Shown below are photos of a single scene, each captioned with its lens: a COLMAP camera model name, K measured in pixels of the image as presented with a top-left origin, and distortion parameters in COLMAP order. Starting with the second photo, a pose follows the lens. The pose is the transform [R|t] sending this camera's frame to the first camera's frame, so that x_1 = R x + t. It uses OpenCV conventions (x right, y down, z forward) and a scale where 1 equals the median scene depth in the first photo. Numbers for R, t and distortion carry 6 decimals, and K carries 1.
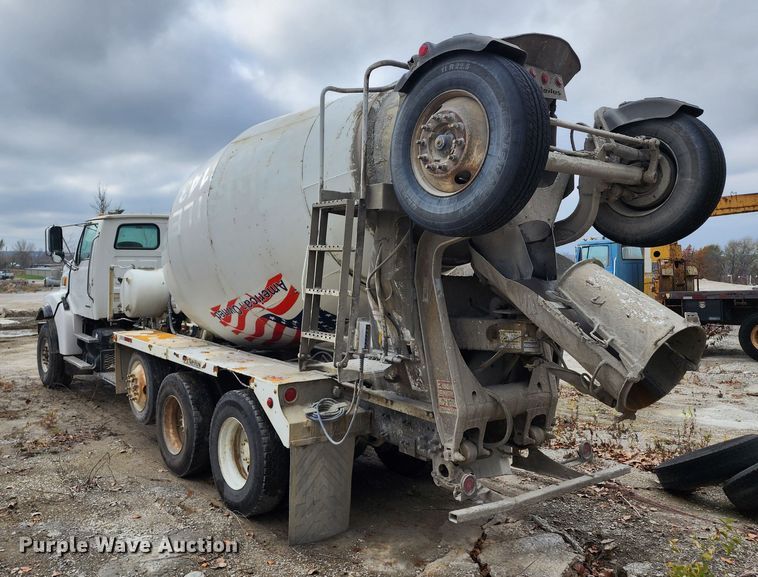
lens RADIAL K [[642.8, 0, 379.0], [0, 642.8, 265.2], [0, 0, 1]] dist [0.066281, -0.012334]
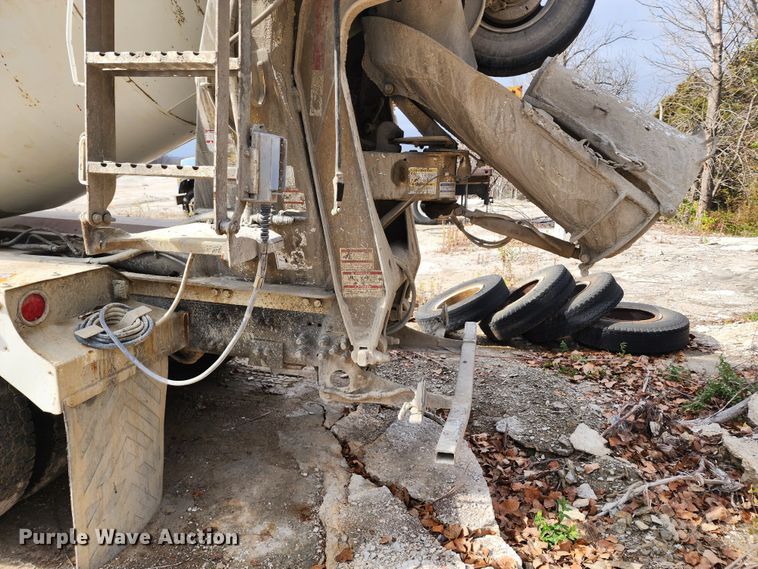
lens RADIAL K [[502.7, 0, 377.8], [0, 502.7, 273.4], [0, 0, 1]] dist [0.073548, -0.072763]
pose [[0.790137, -0.117561, 0.601551, -0.164004], [-0.011513, 0.978414, 0.206333, 0.095231], [-0.612822, -0.169957, 0.771727, 0.559936]]
